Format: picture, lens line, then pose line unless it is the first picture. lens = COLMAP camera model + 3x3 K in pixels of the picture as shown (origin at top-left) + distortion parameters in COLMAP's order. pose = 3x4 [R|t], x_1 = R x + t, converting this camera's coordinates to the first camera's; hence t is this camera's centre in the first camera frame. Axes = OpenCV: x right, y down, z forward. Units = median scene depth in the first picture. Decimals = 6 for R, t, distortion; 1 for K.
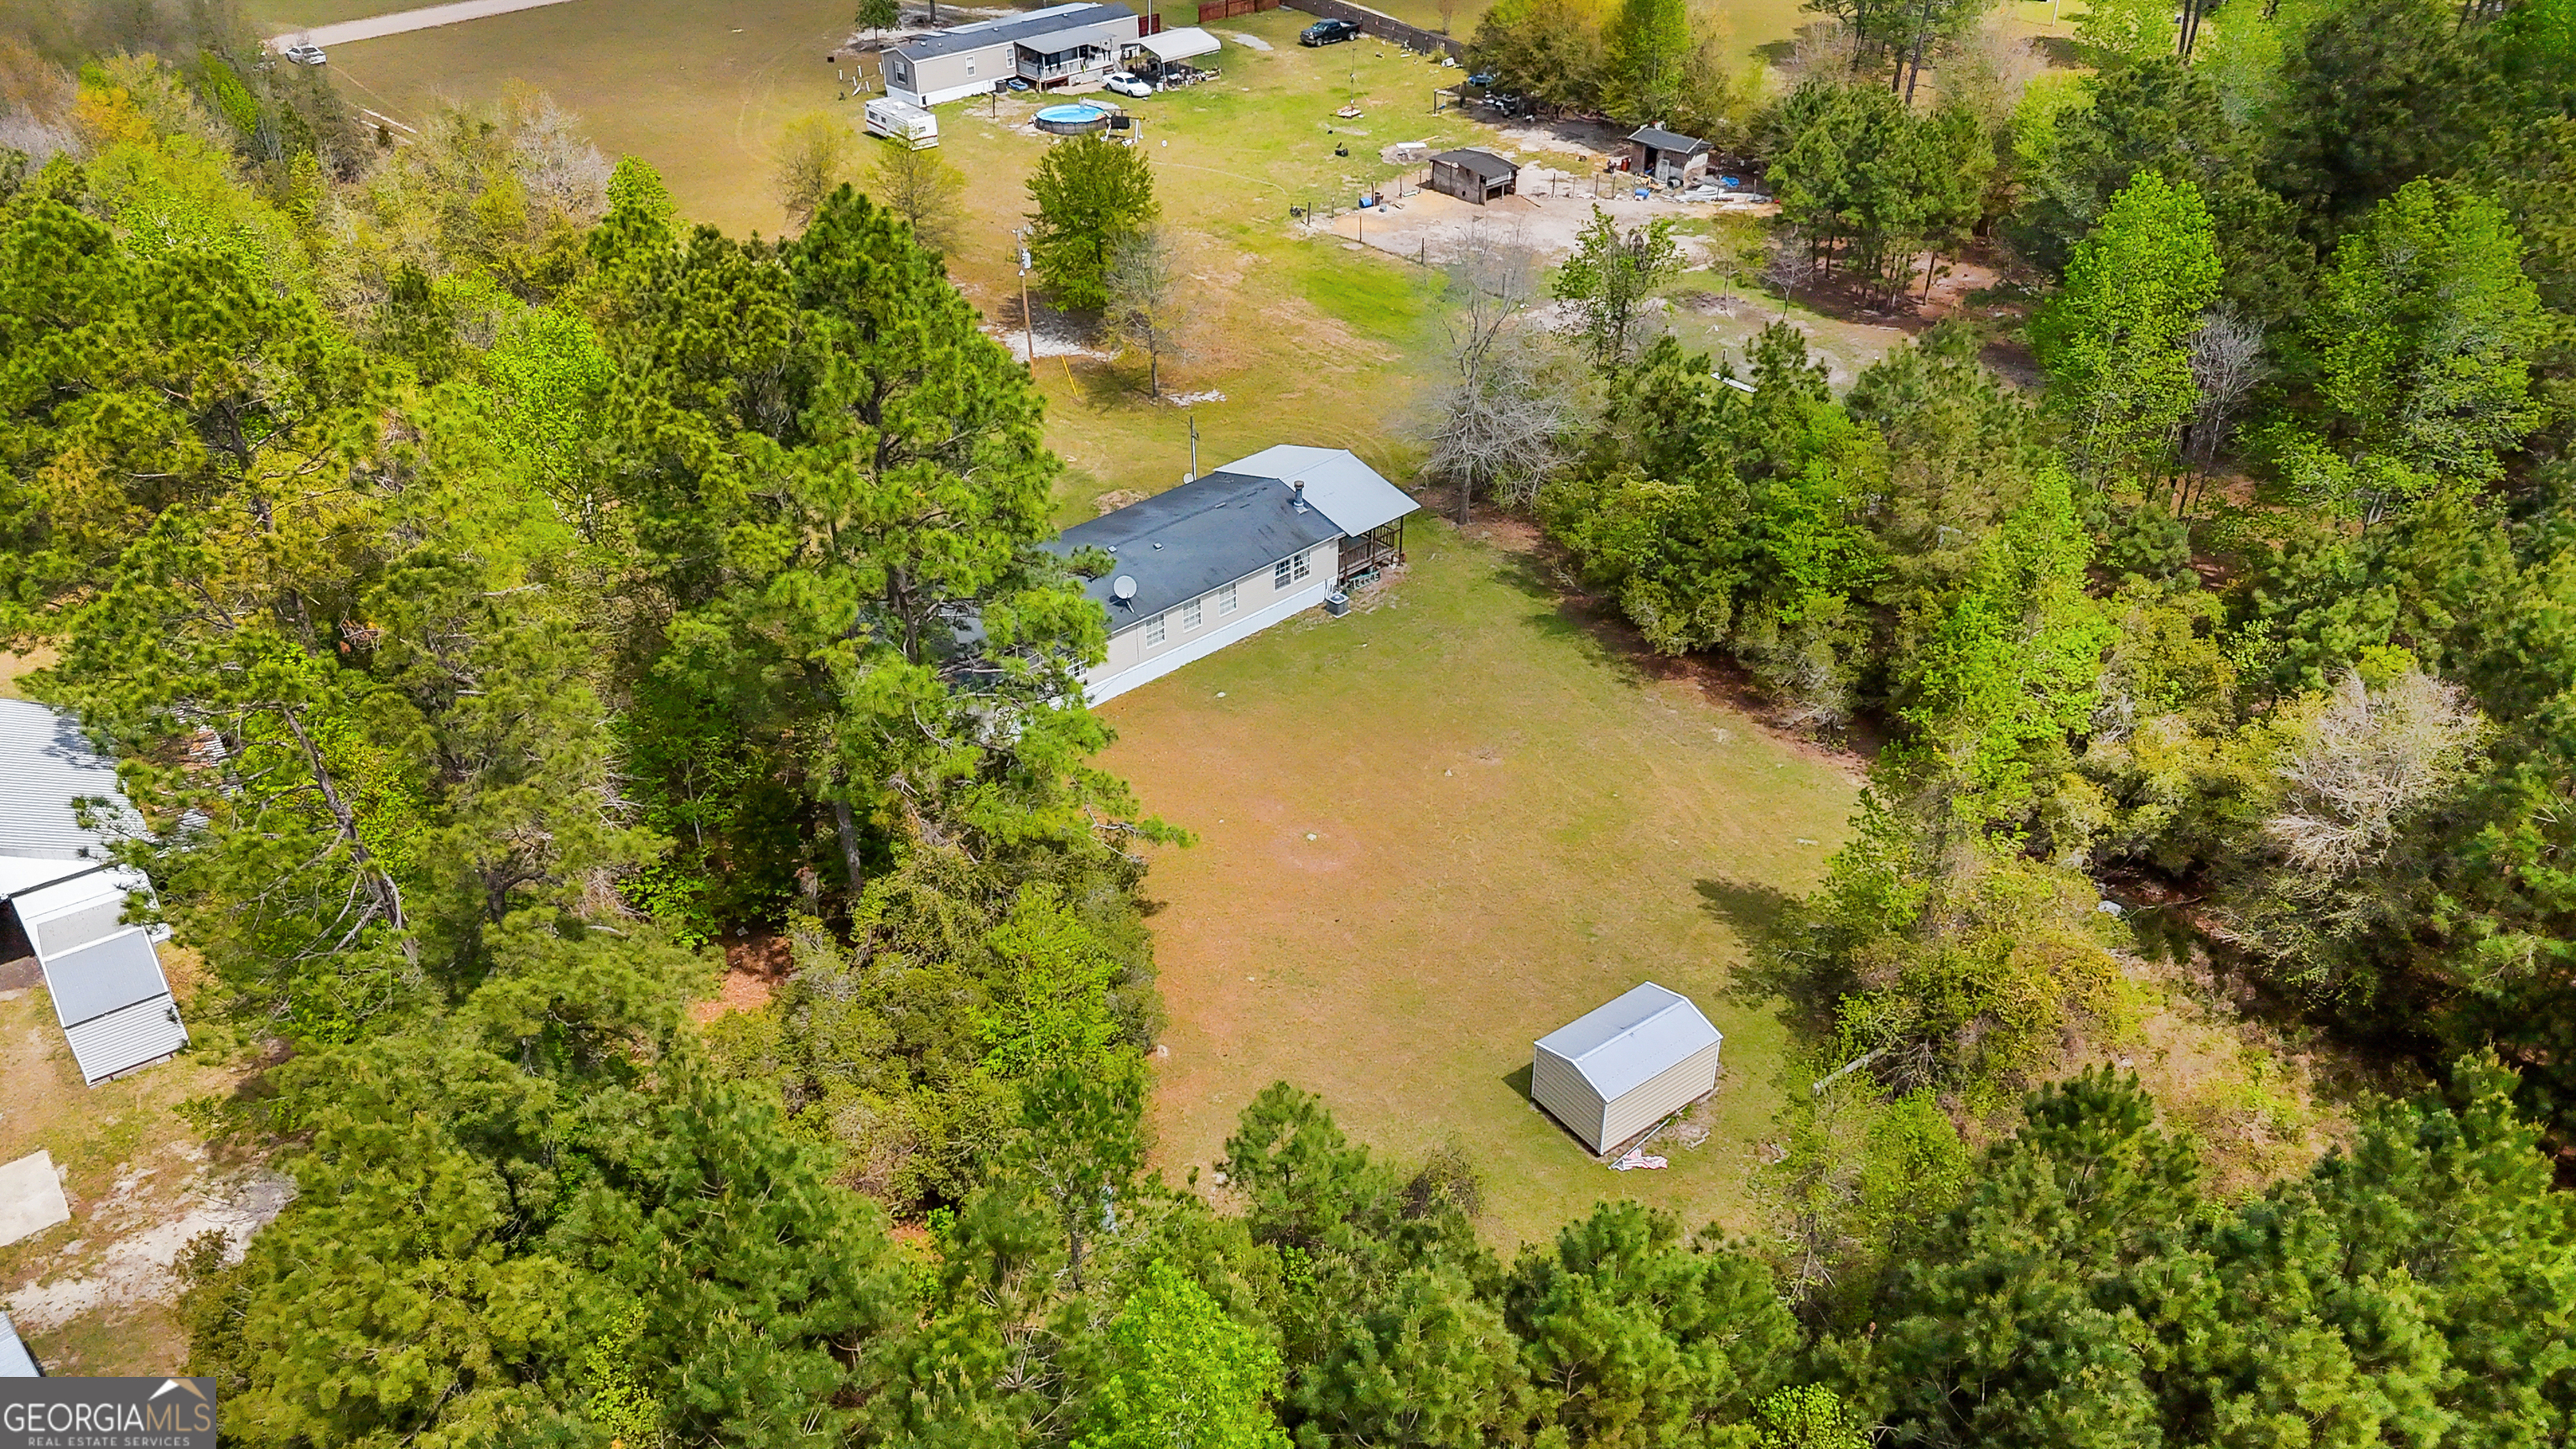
lens RADIAL K [[1900.0, 0, 1295.9], [0, 1900.0, 729.2], [0, 0, 1]] dist [0.066932, -0.067832]
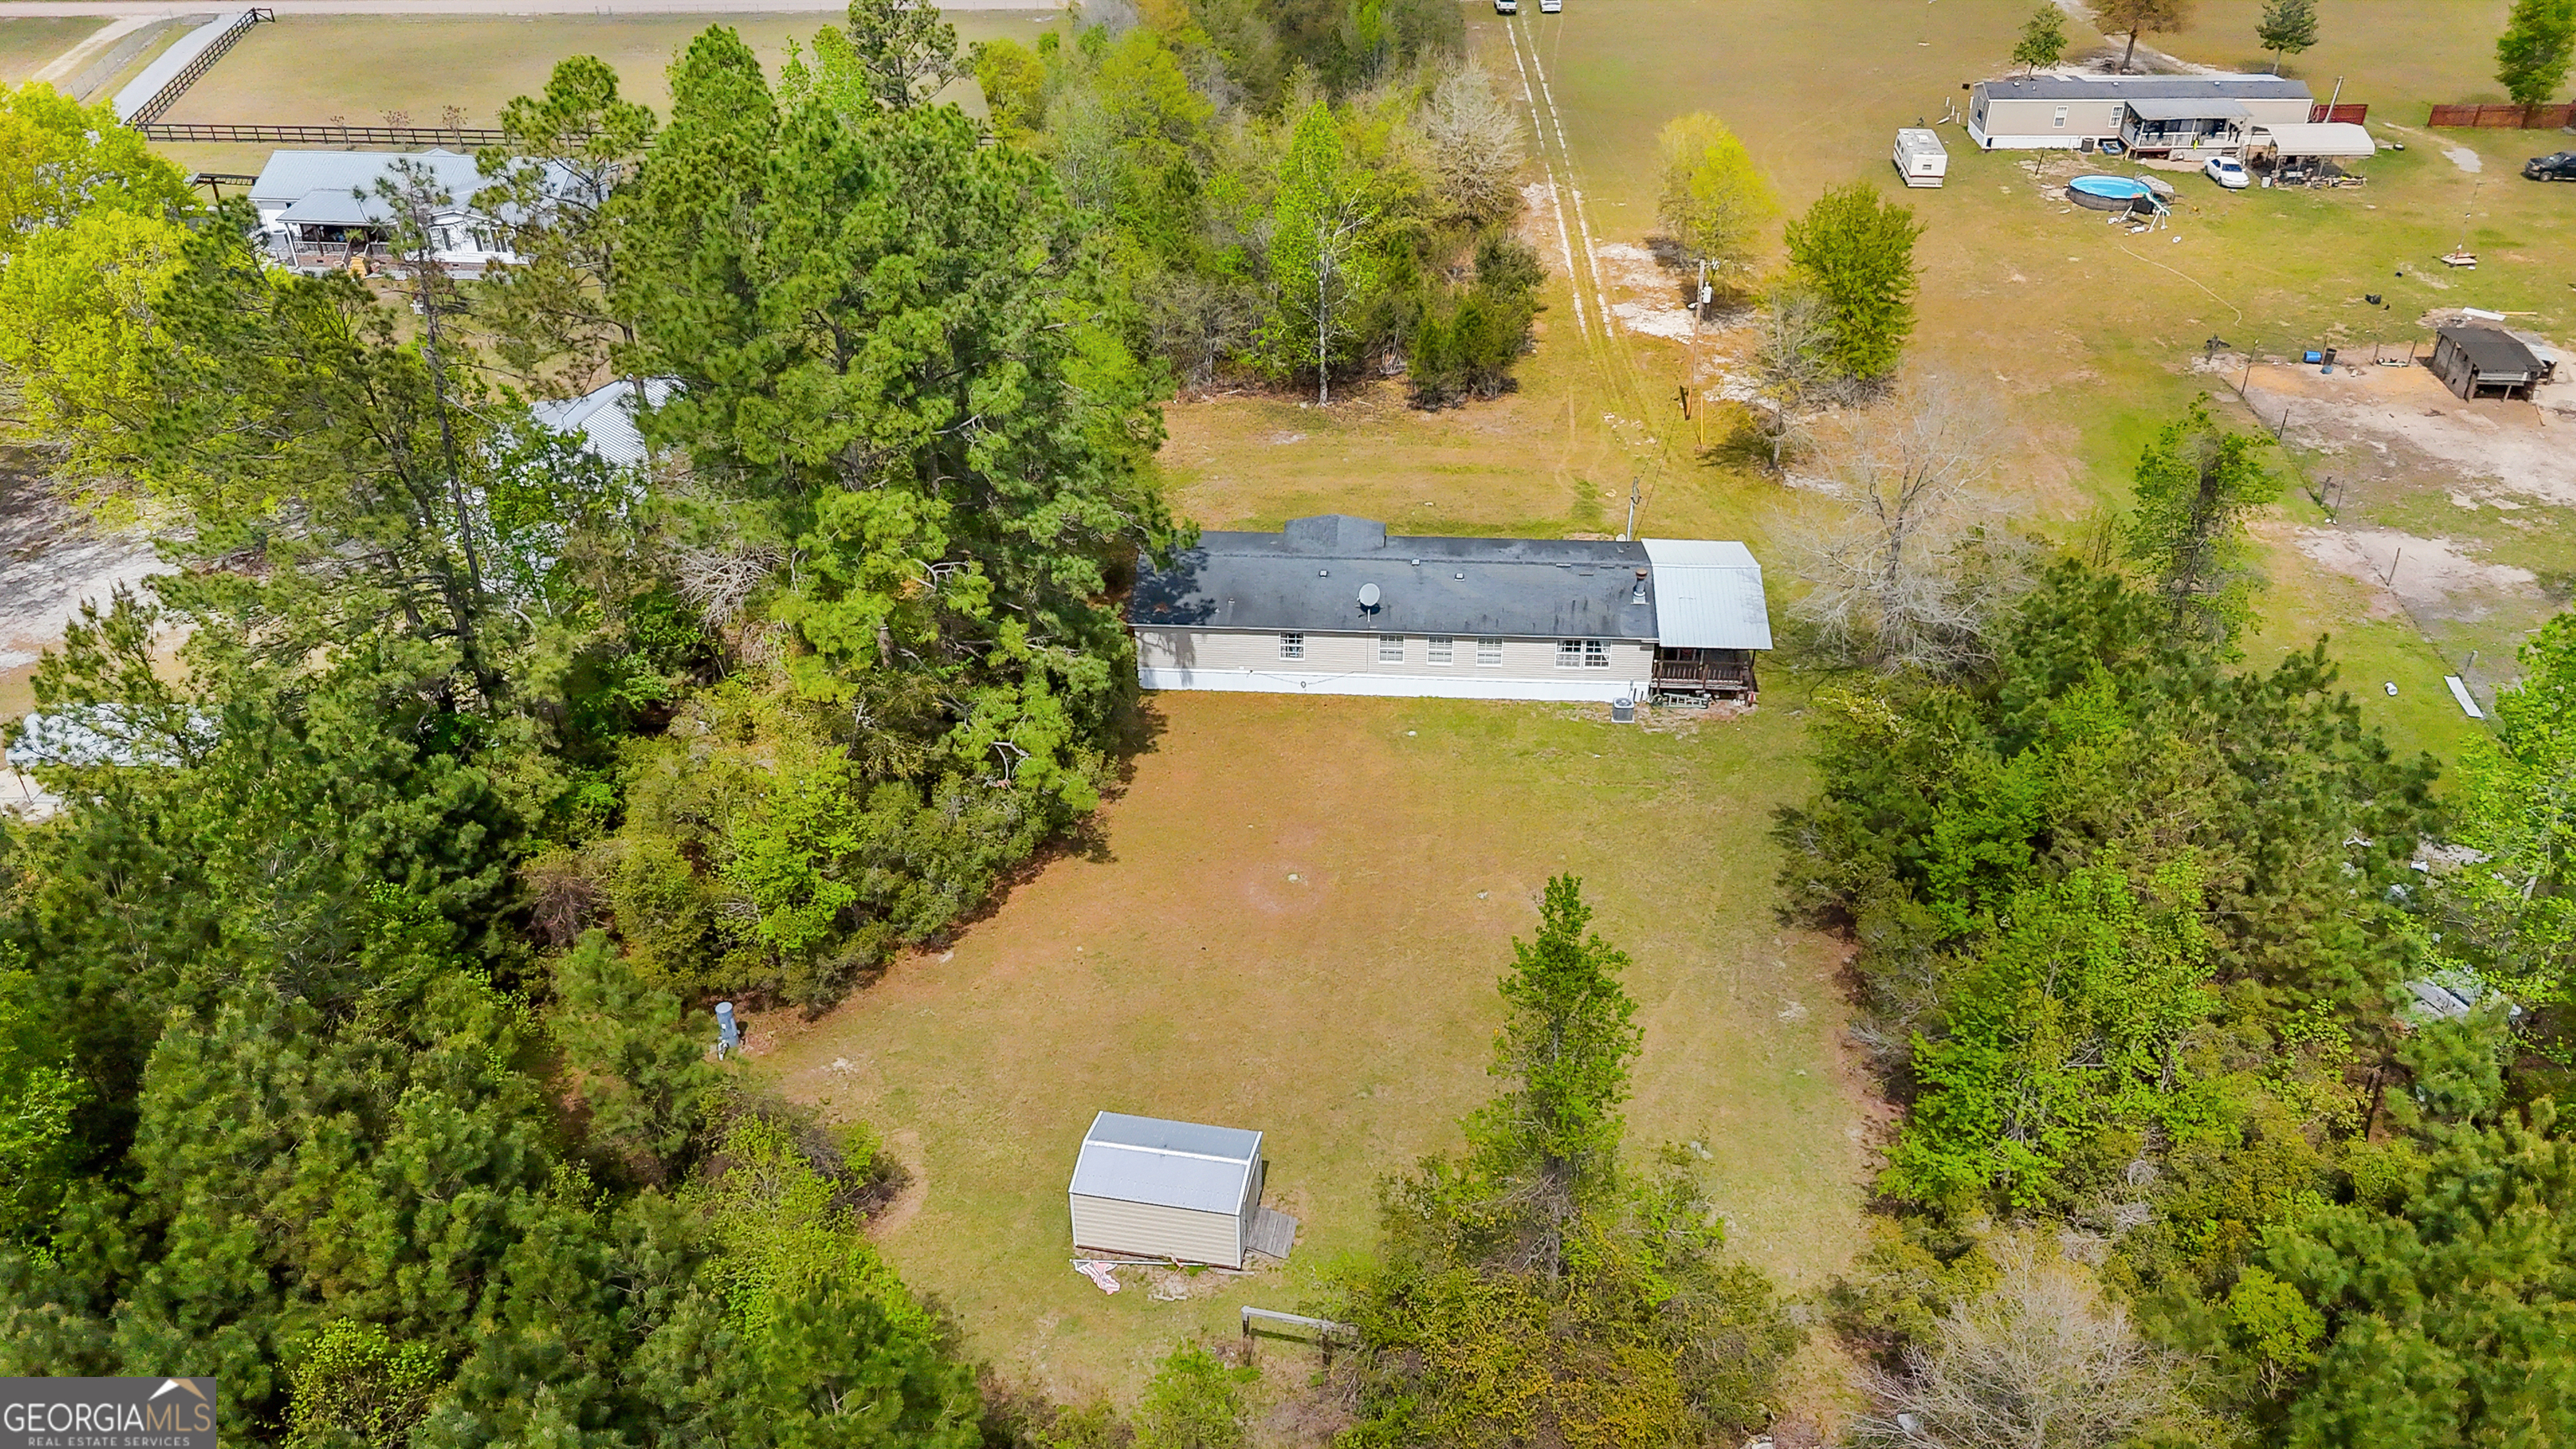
lens RADIAL K [[1900.0, 0, 1303.2], [0, 1900.0, 729.3], [0, 0, 1]] dist [0.066932, -0.067832]
pose [[0.688805, 0.390399, -0.610849, 0.299157], [-0.390657, 0.909692, 0.140880, -0.078919], [0.610684, 0.141593, 0.779113, 0.120588]]
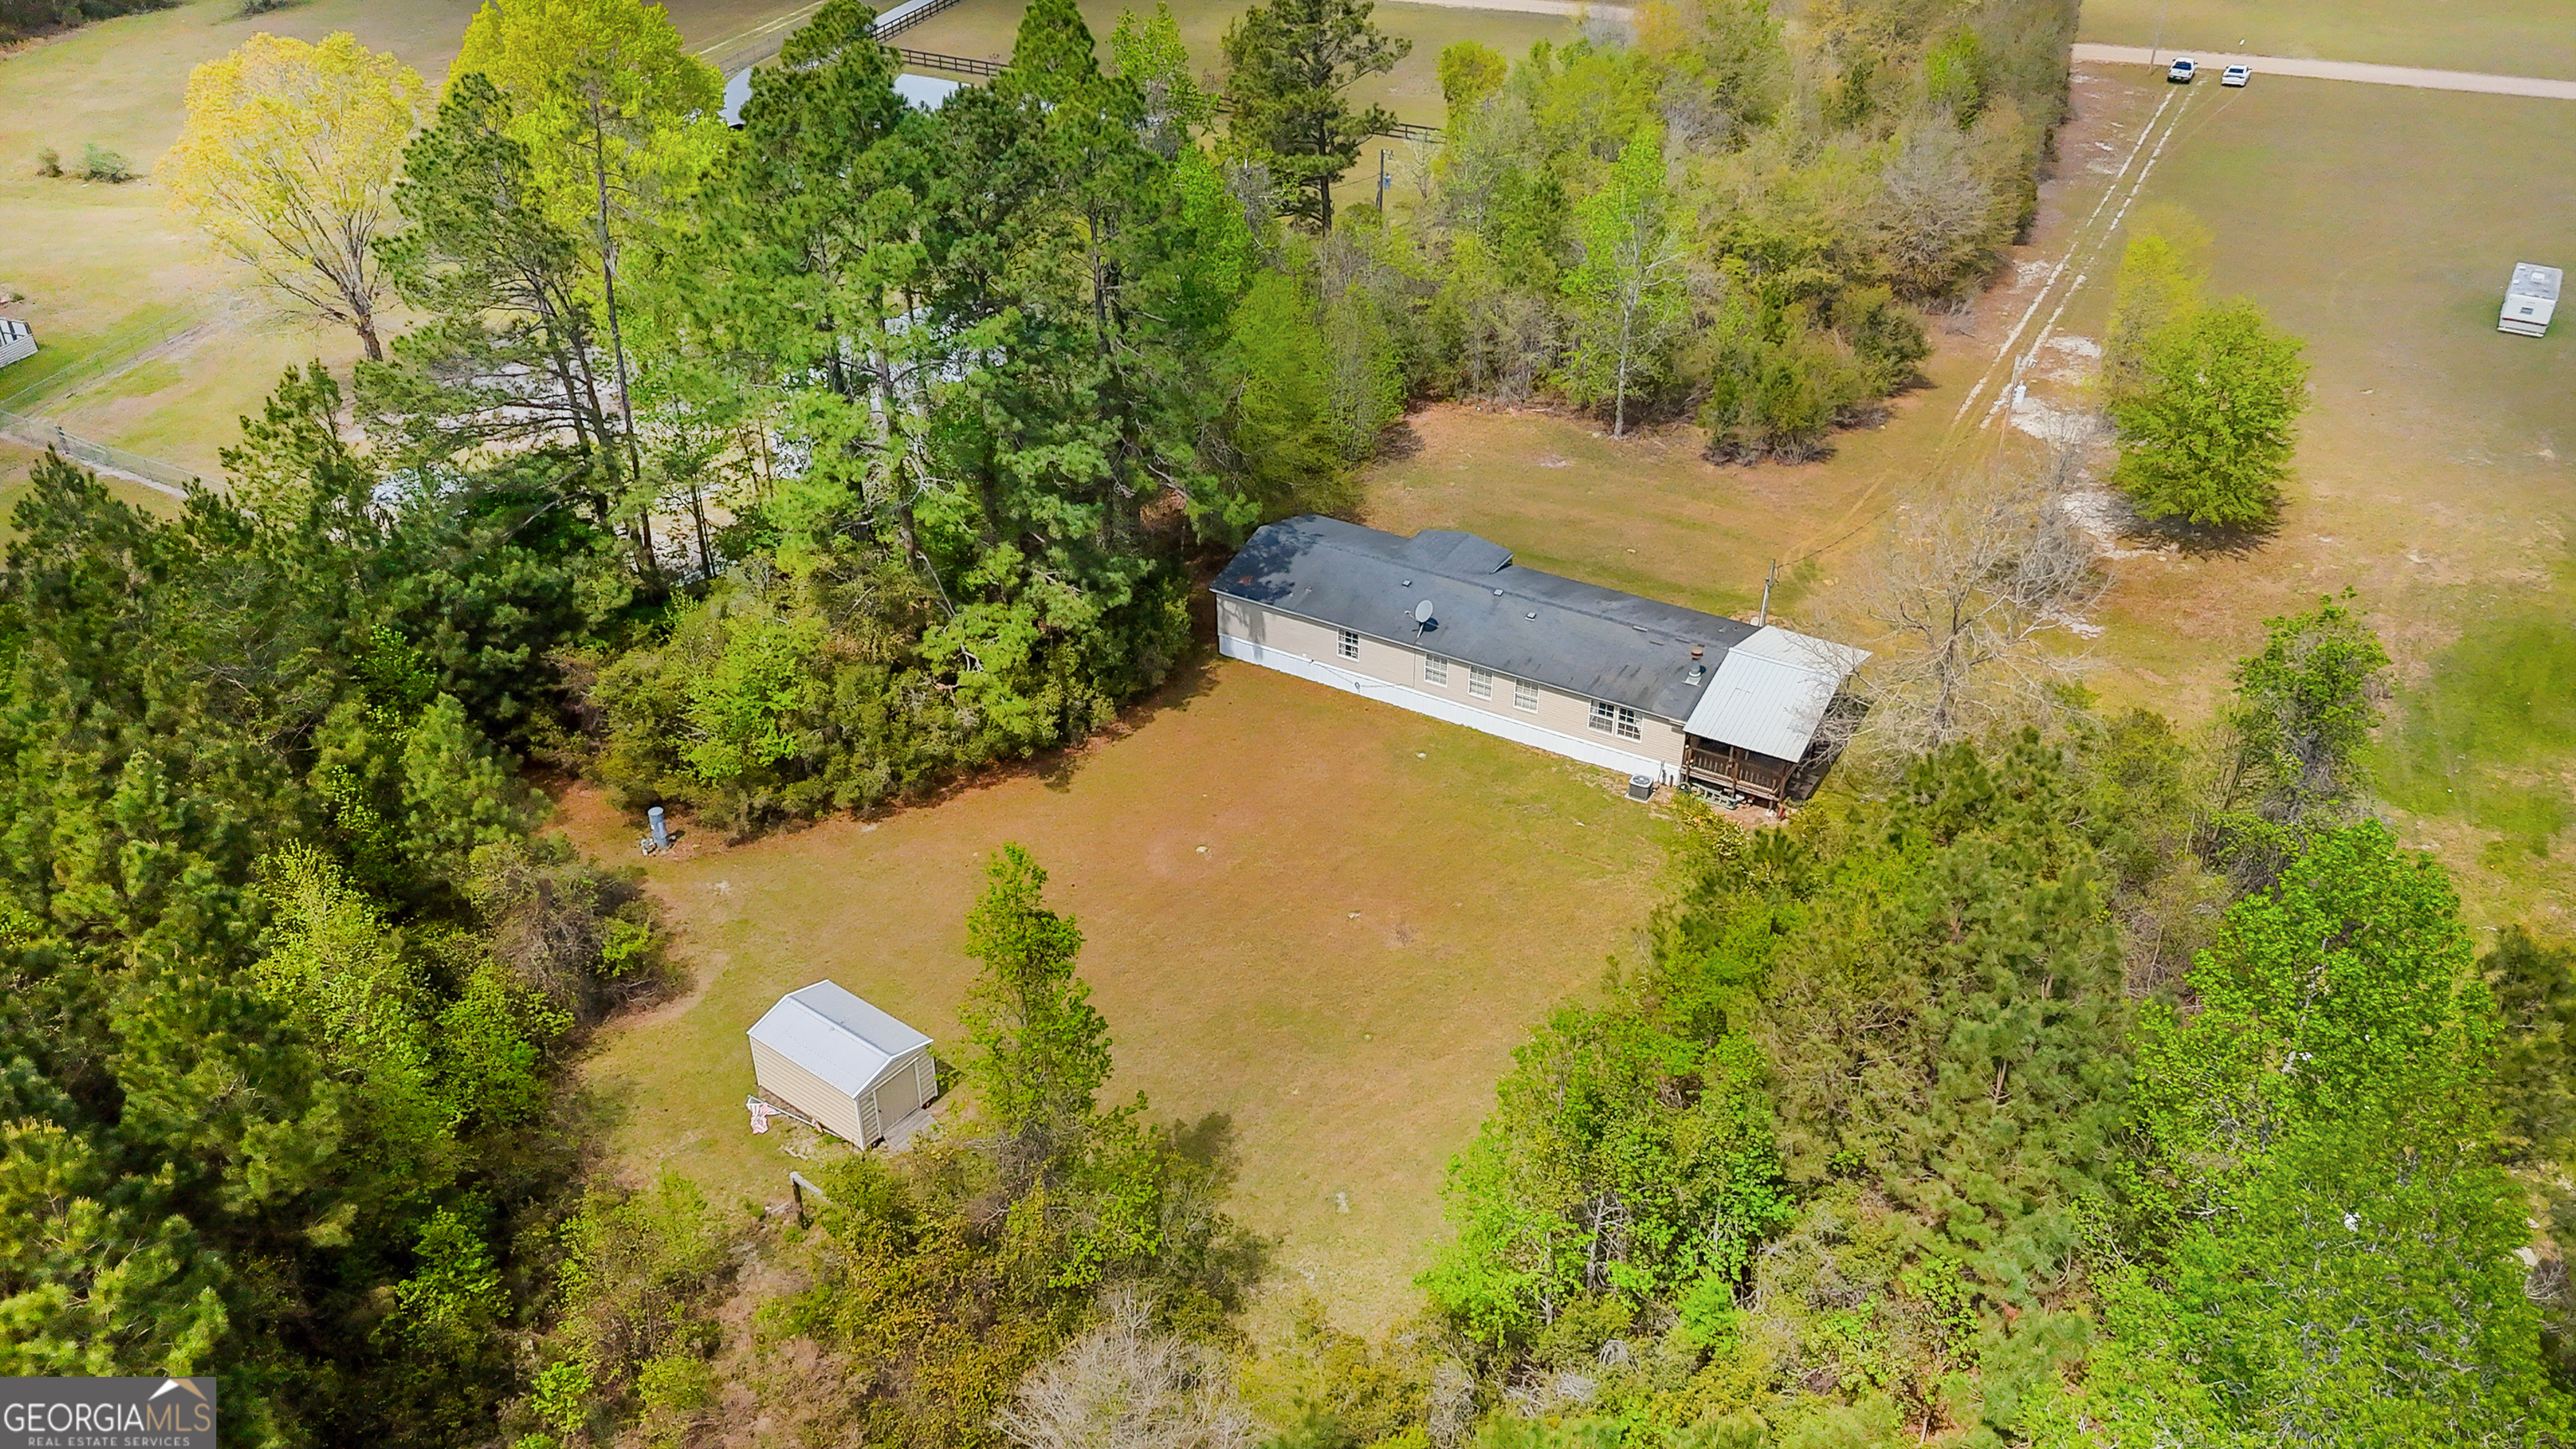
lens RADIAL K [[1900.0, 0, 1300.2], [0, 1900.0, 715.7], [0, 0, 1]] dist [0.066932, -0.067832]
pose [[0.291681, 0.509050, -0.809809, 0.415585], [-0.520598, 0.794730, 0.312060, -0.176739], [0.802434, 0.330563, 0.496818, 0.268796]]
